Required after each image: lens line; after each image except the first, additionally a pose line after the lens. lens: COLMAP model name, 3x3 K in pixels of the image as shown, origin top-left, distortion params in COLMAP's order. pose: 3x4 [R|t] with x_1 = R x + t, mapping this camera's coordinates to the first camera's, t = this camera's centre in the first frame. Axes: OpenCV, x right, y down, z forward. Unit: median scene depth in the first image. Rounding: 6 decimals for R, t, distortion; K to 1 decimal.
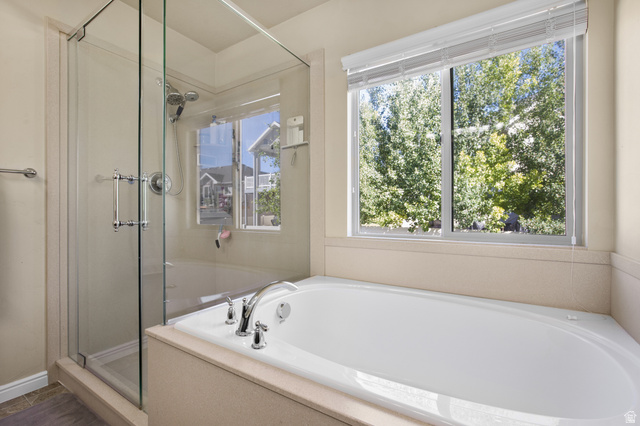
lens RADIAL K [[289.8, 0, 319.6], [0, 289.8, 212.3], [0, 0, 1]] dist [-0.001265, 0.000059]
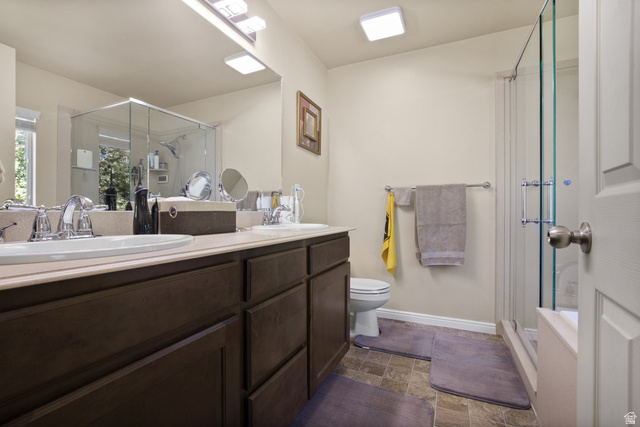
lens RADIAL K [[289.8, 0, 319.4], [0, 289.8, 212.9], [0, 0, 1]] dist [-0.001265, 0.000059]
pose [[0.154030, 0.002665, -0.988063, 0.321473], [0.000416, 0.999996, 0.002762, 0.000790], [0.988066, -0.000837, 0.154028, -0.065773]]
